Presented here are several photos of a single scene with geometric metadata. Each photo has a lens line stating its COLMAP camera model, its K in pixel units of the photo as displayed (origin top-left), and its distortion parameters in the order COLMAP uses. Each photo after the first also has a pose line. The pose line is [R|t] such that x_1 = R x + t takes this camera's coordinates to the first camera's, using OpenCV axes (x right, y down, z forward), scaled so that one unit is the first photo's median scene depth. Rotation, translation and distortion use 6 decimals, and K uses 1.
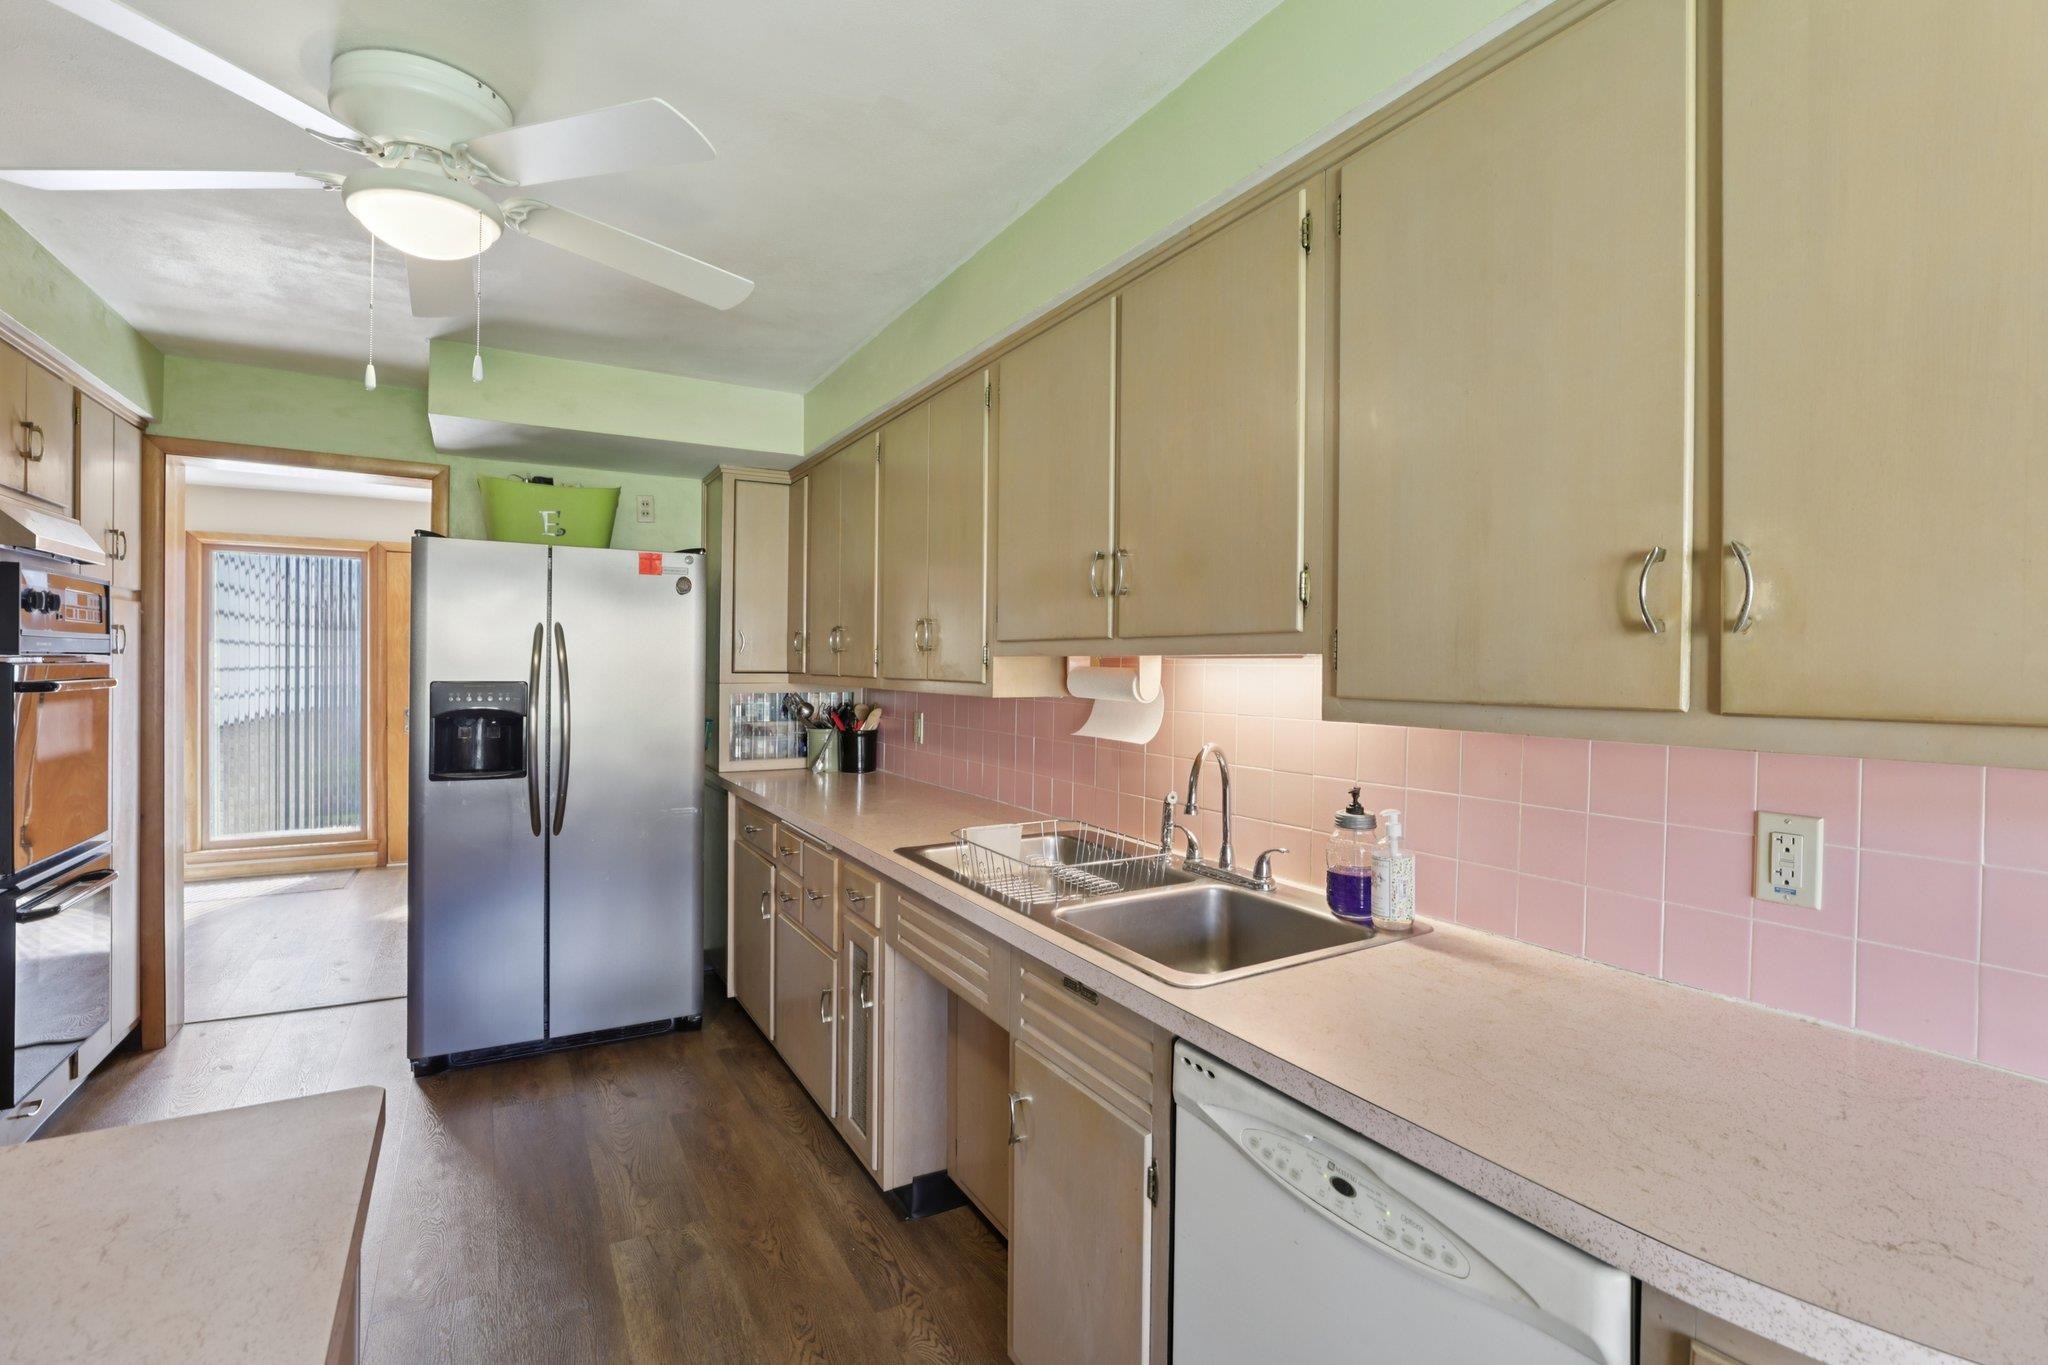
lens RADIAL K [[936.4, 0, 1002.1], [0, 936.4, 678.7], [0, 0, 1]] dist [-0.014870, -0.000124]
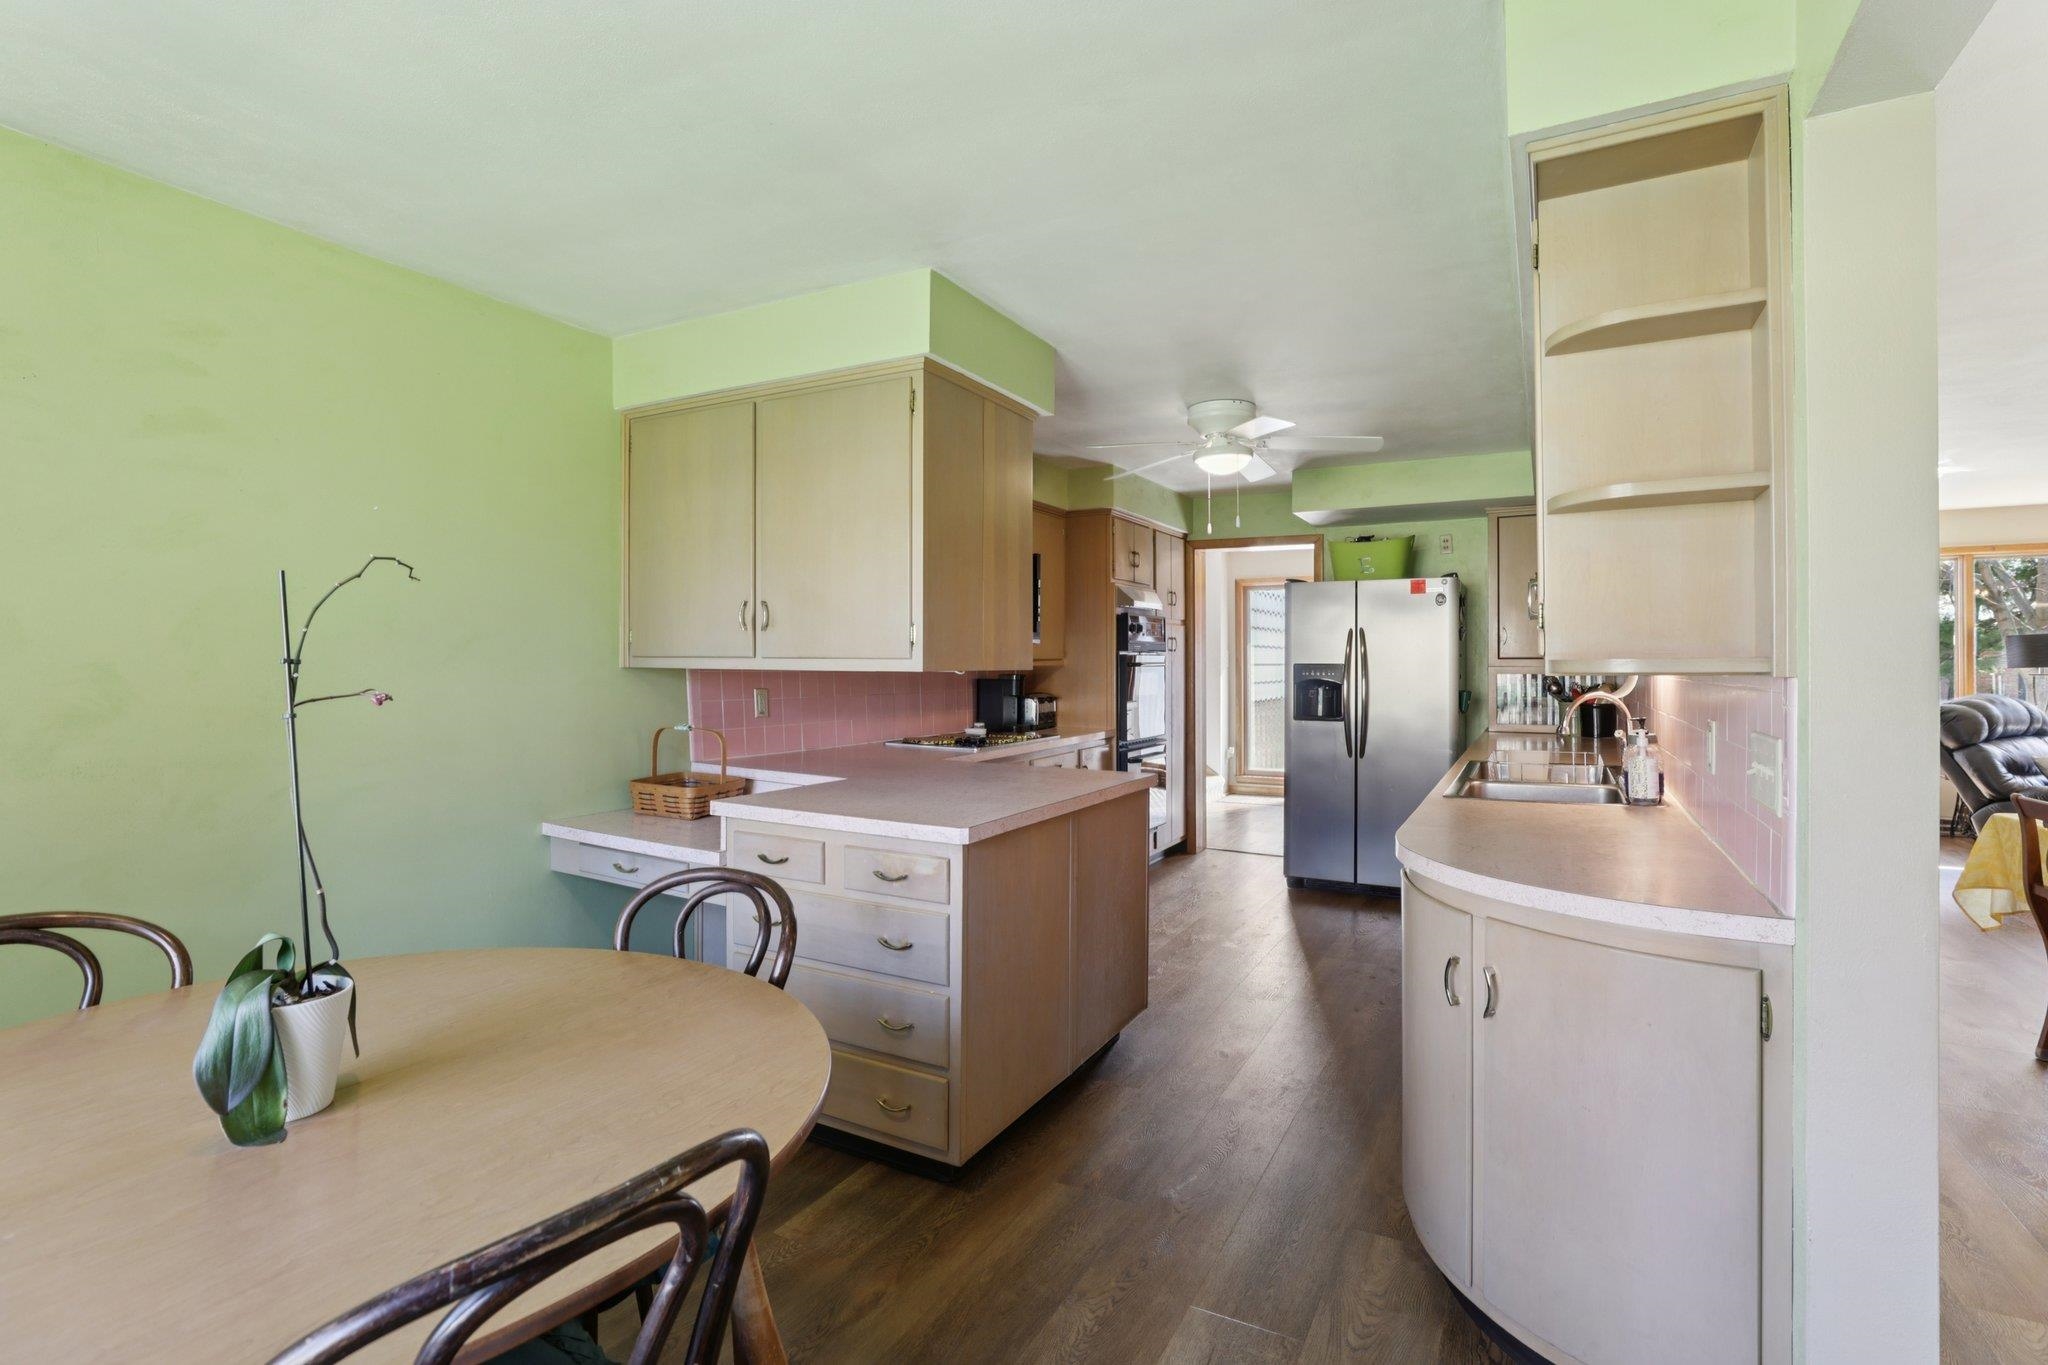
lens RADIAL K [[950.6, 0, 1013.7], [0, 950.6, 666.2], [0, 0, 1]] dist [-0.030496, 0.000855]
pose [[0.532143, -0.007289, -0.846623, 0.634386], [-0.006334, 0.999901, -0.012590, 0.033409], [0.846631, 0.012062, 0.532043, -0.416493]]
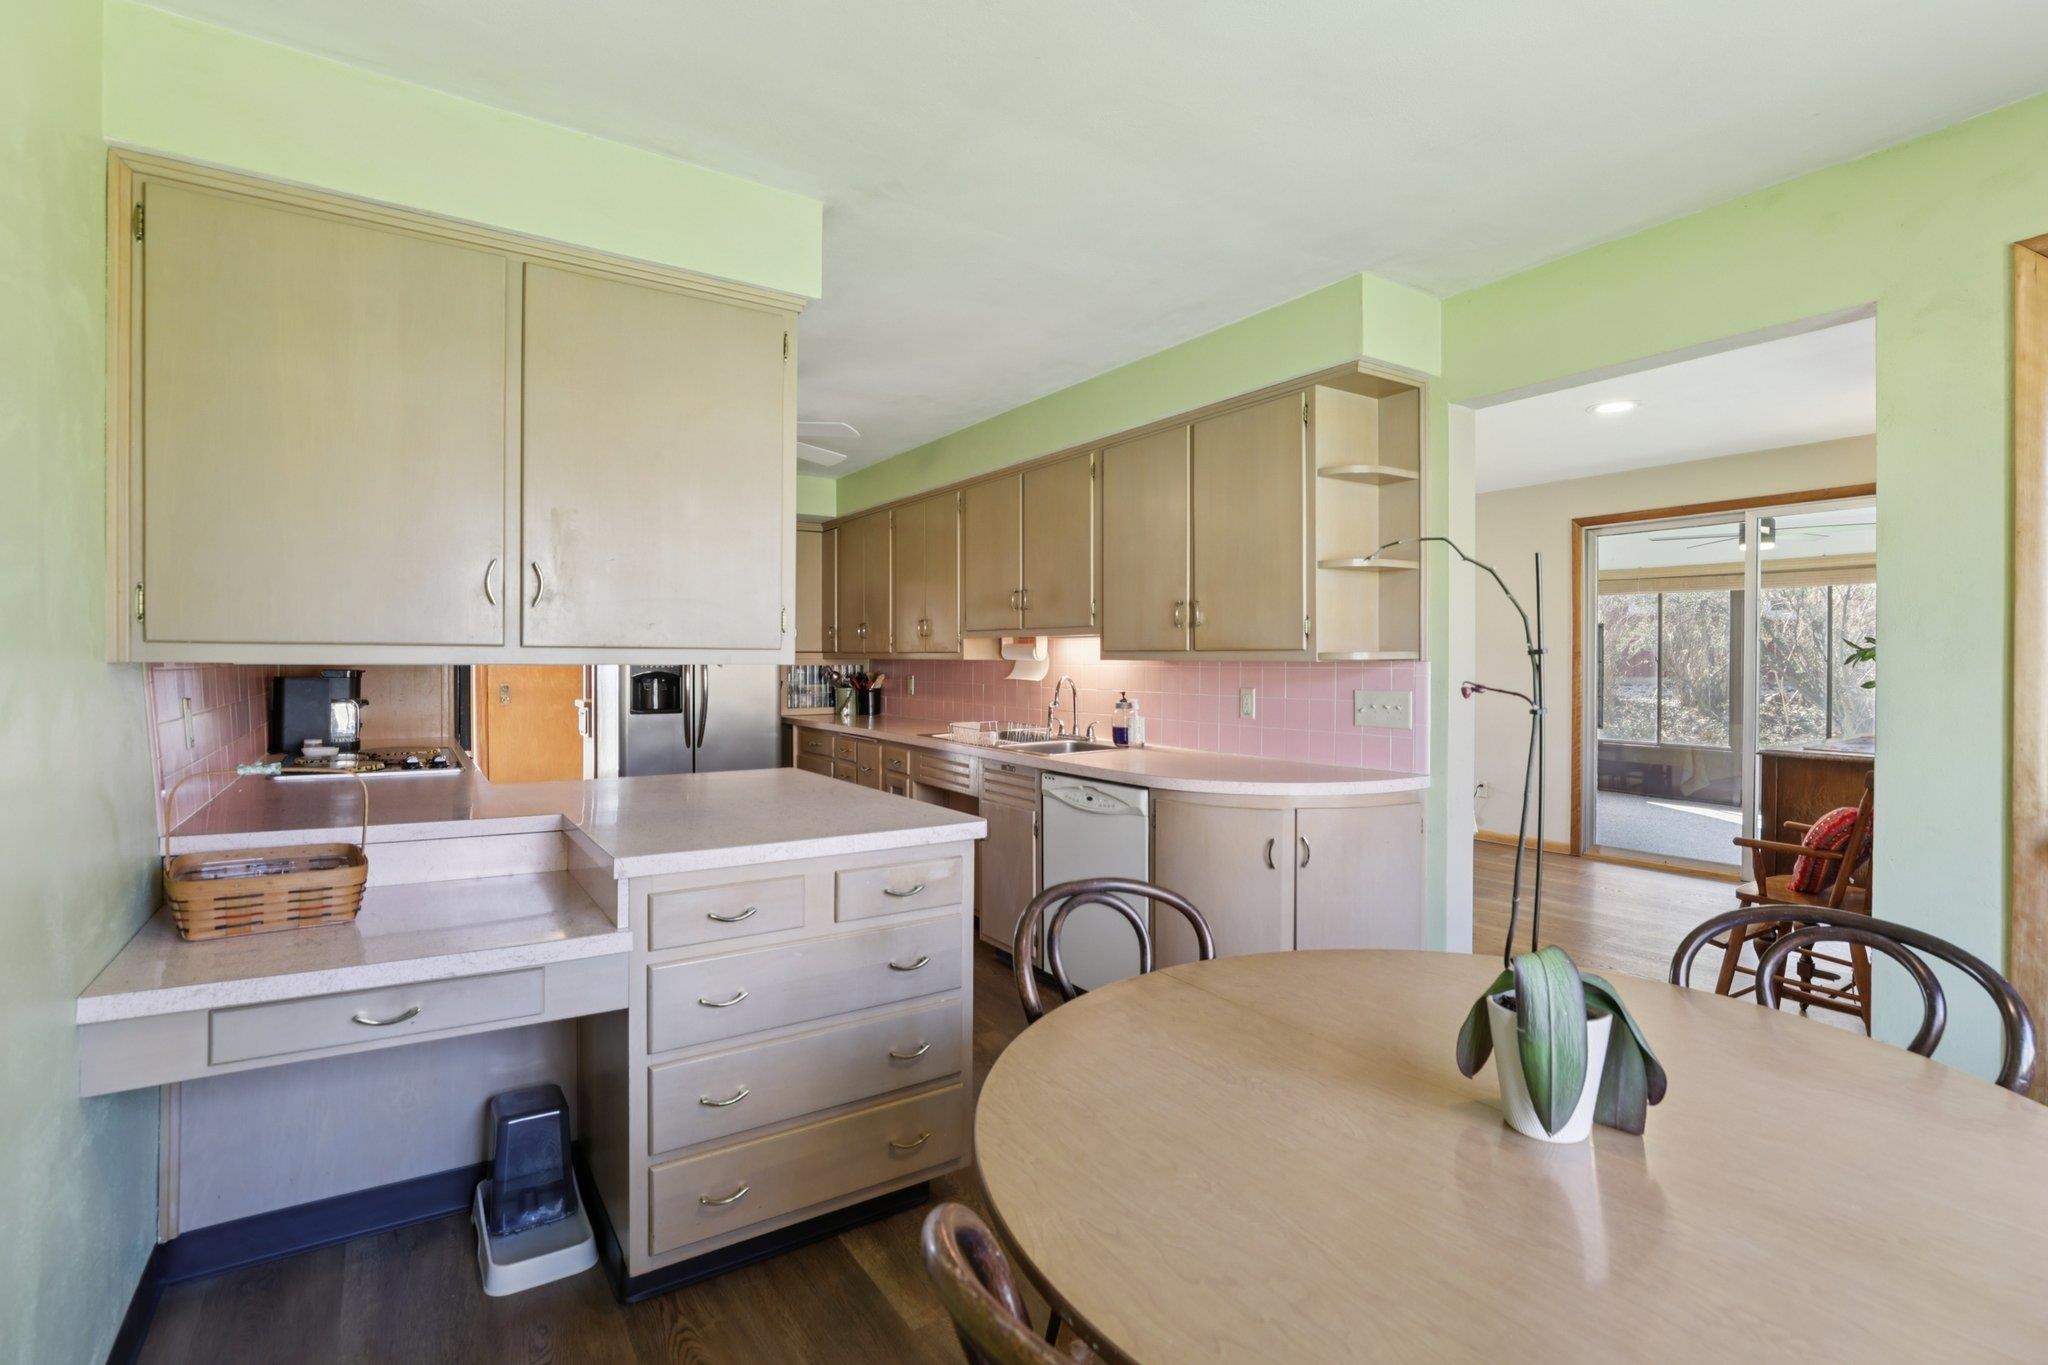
lens RADIAL K [[950.6, 0, 1013.7], [0, 950.6, 666.2], [0, 0, 1]] dist [-0.030496, 0.000855]
pose [[0.996429, -0.010199, 0.083819, -0.058481], [0.010486, 0.999941, -0.002992, 0.032717], [-0.083784, 0.003860, 0.996477, -0.796128]]
